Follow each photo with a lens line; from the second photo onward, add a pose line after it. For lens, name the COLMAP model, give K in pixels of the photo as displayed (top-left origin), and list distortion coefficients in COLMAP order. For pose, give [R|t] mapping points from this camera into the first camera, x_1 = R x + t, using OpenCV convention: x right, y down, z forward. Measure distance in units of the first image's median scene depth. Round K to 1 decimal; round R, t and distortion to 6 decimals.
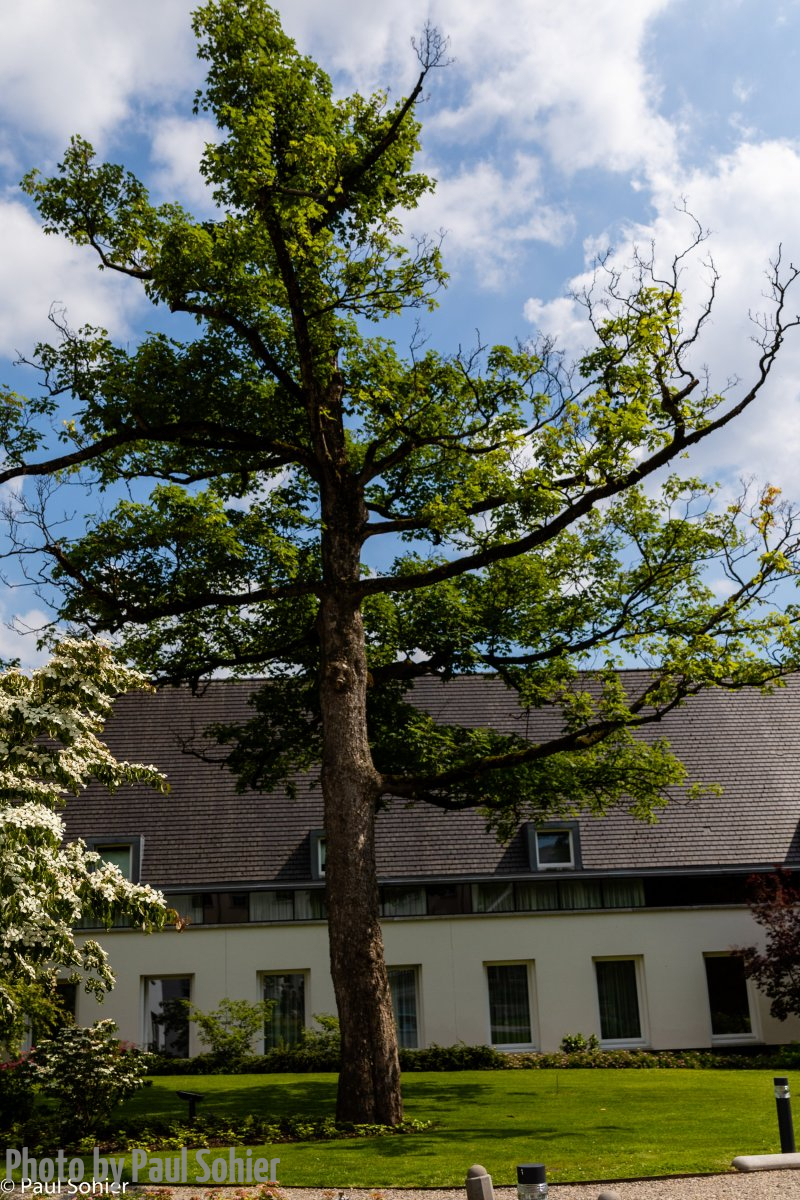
lens RADIAL K [[1275.1, 0, 404.9], [0, 1275.1, 610.0], [0, 0, 1]] dist [0.012308, 0.000000]
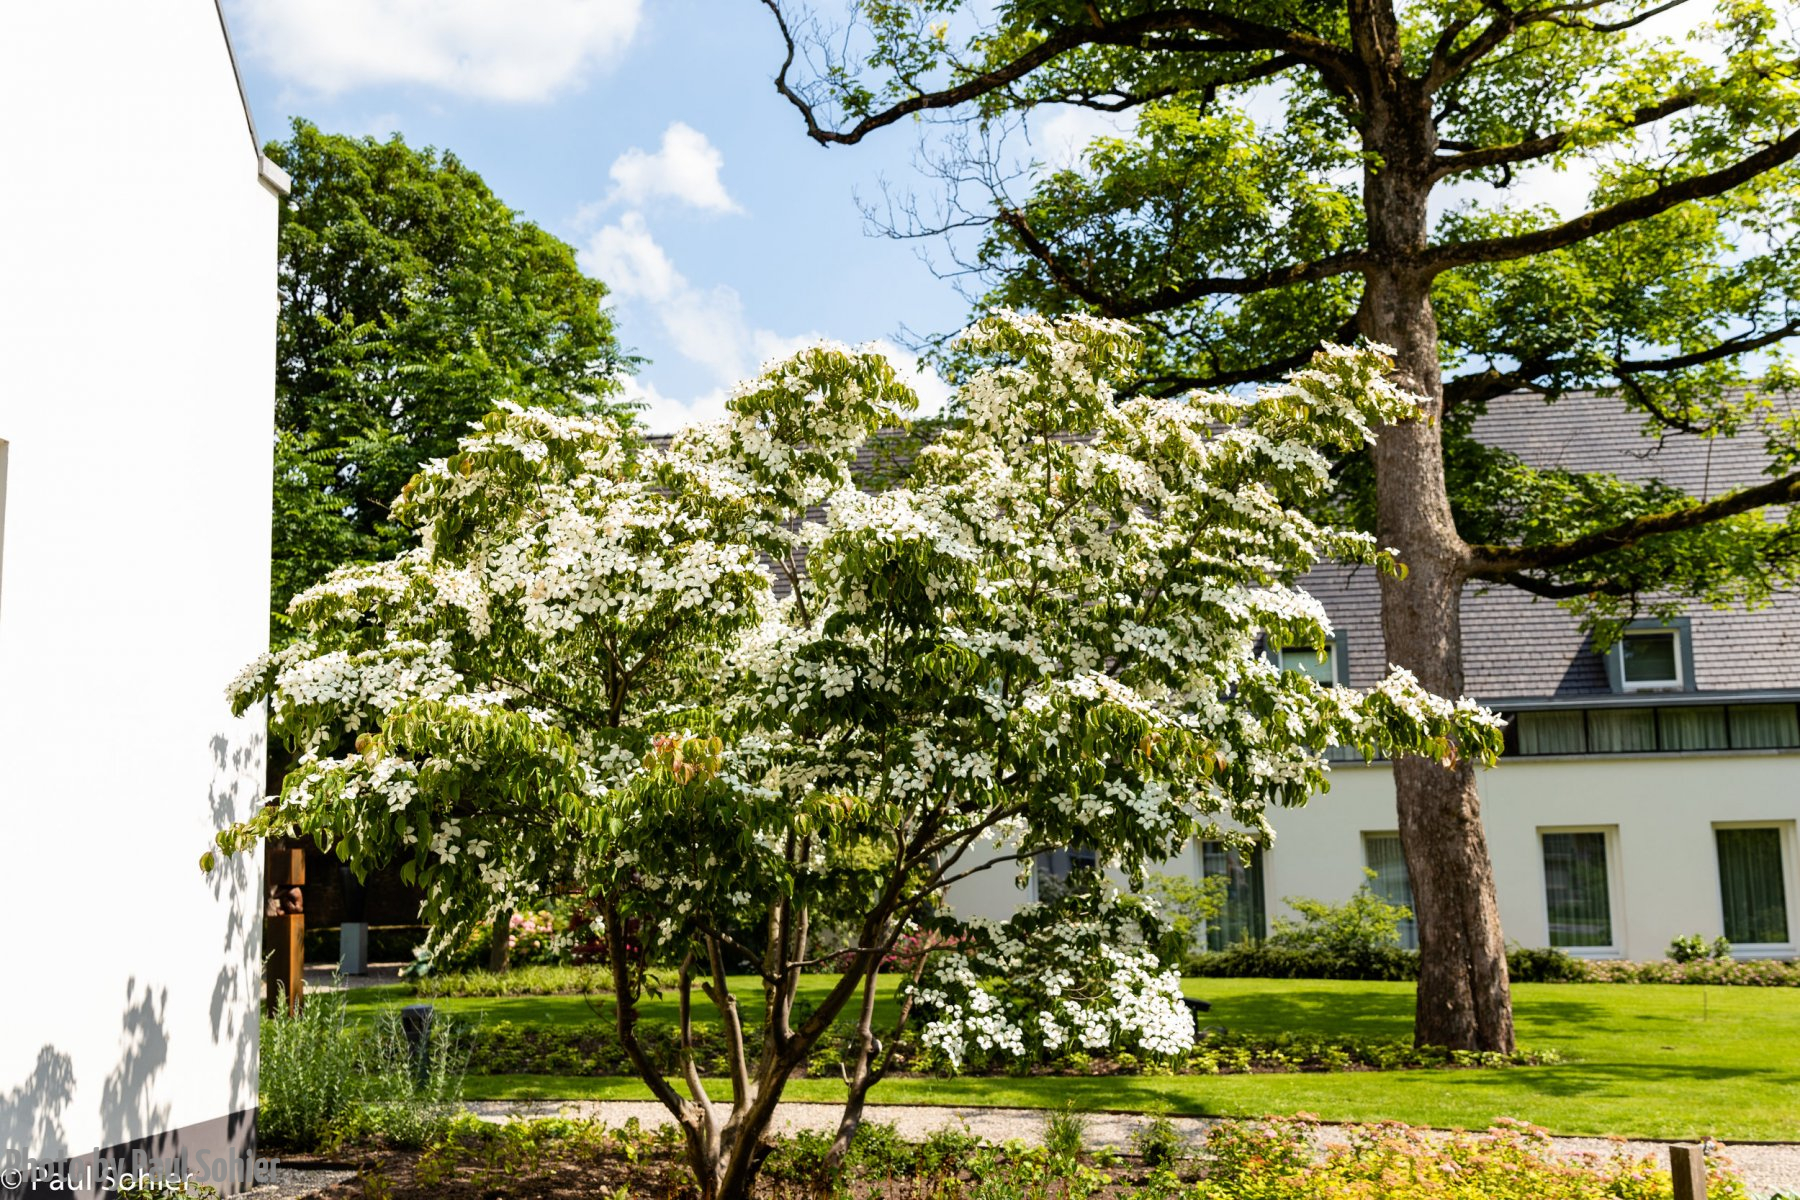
lens RADIAL K [[1912.6, 0, 909.1], [0, 1912.6, 599.2], [0, 0, 1]] dist [0.012308, 0.000000]
pose [[0.982102, -0.009803, -0.188094, -0.101117], [0.037745, 0.988630, 0.145555, 0.001873], [0.184529, -0.150049, 0.971305, -0.012912]]
